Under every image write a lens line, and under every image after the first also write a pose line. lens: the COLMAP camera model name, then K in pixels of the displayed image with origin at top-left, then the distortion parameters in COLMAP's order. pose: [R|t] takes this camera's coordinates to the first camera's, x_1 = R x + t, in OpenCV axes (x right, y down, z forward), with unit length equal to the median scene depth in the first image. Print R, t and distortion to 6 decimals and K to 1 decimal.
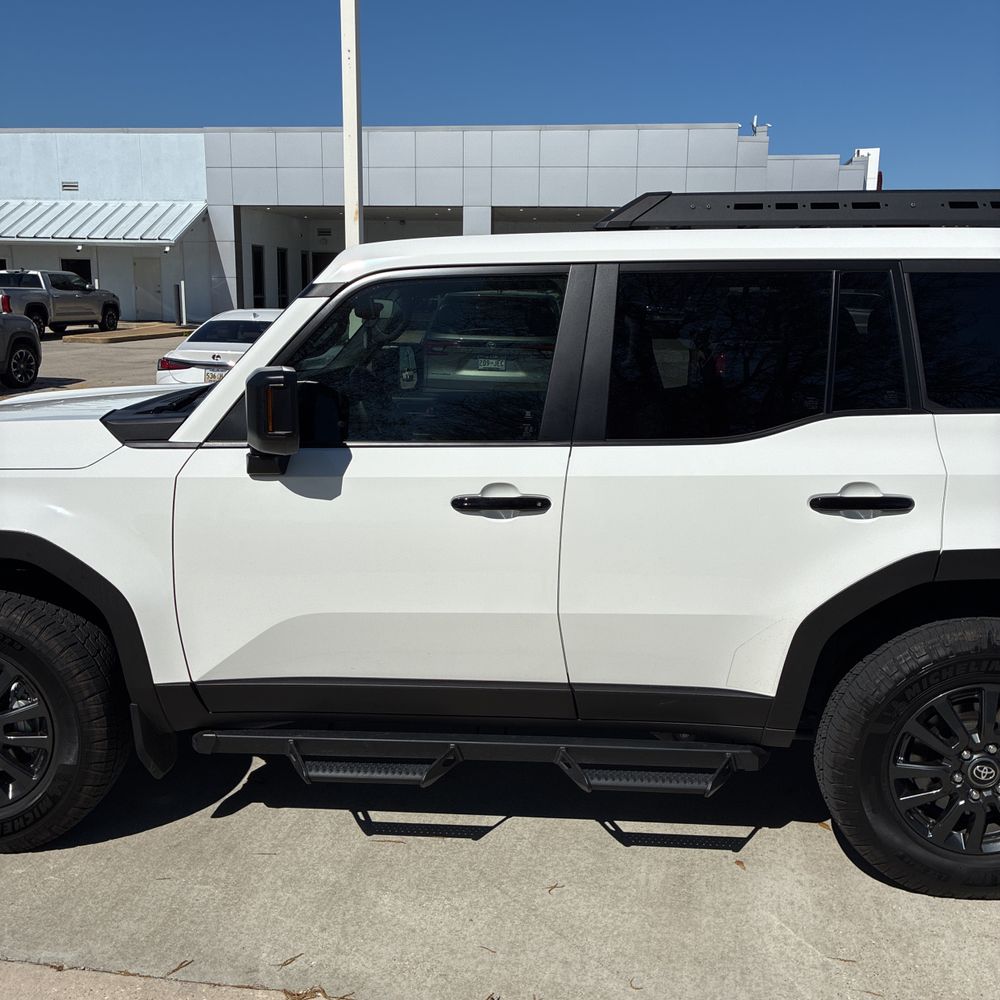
lens RADIAL K [[1044.5, 0, 500.0], [0, 1044.5, 500.0], [0, 0, 1]] dist [0.038125, -0.029431]
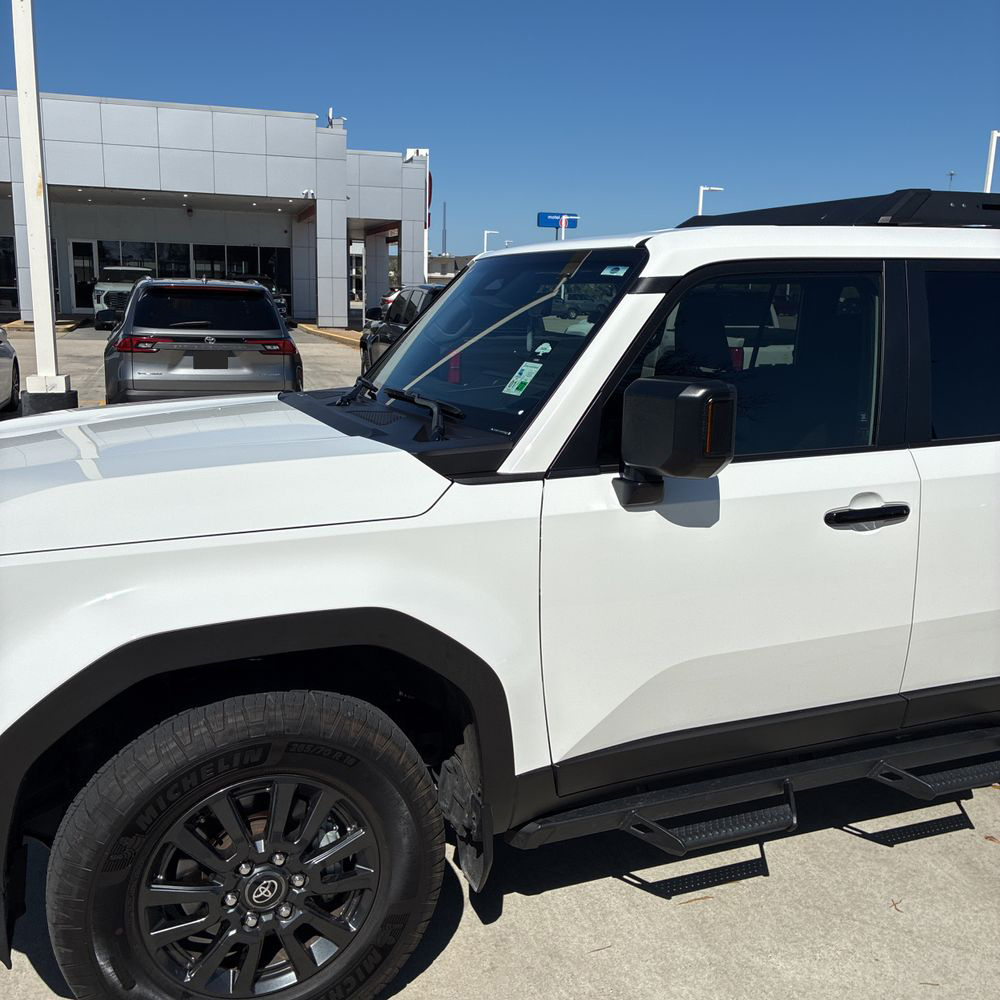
lens RADIAL K [[1042.9, 0, 507.0], [0, 1042.9, 502.5], [0, 0, 1]] dist [0.024883, -0.005270]
pose [[0.896355, -0.080284, 0.436008, -0.640596], [0.075509, 0.996743, 0.028301, -0.053872], [-0.436860, 0.007555, 0.899498, 0.271158]]
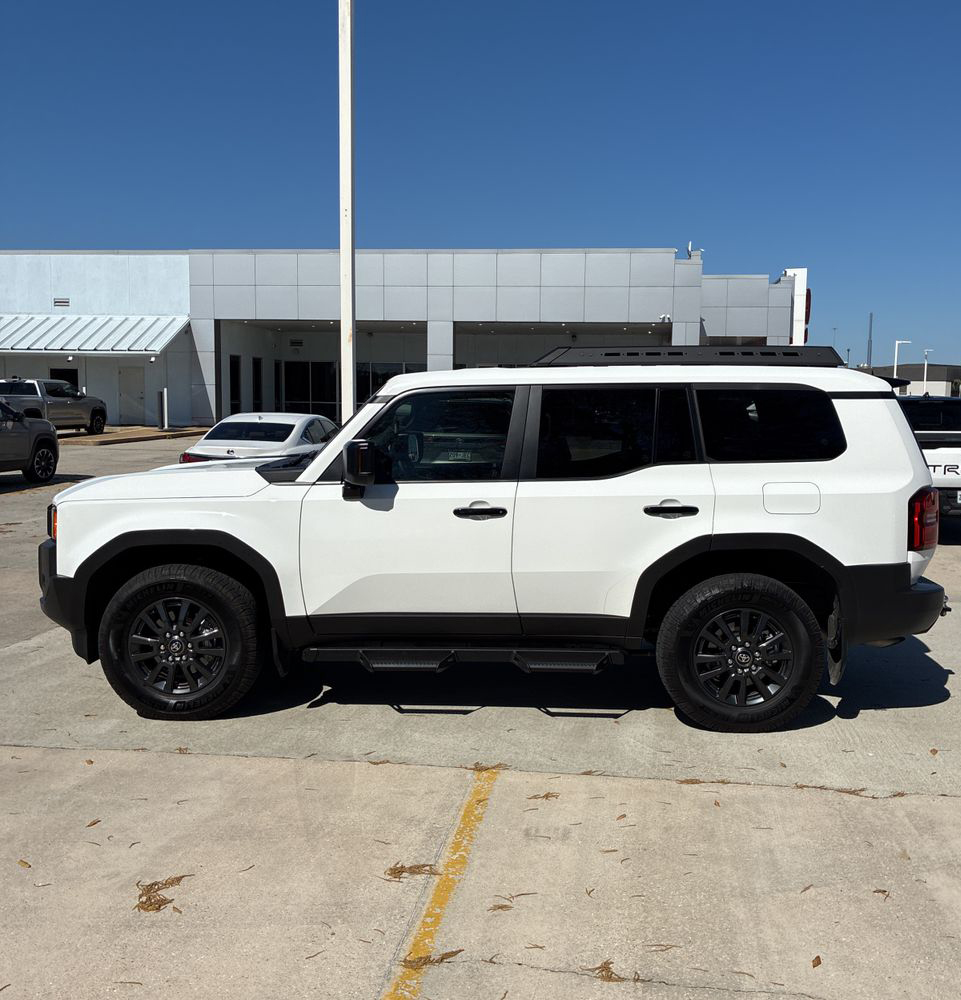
lens RADIAL K [[1059.1, 0, 491.0], [0, 1059.1, 501.2], [0, 0, 1]] dist [0.106614, -0.372612]
pose [[0.999513, -0.004471, 0.030886, -0.034237], [0.007495, 0.995109, -0.098497, 0.154986], [-0.030294, 0.098680, 0.994658, -0.801034]]
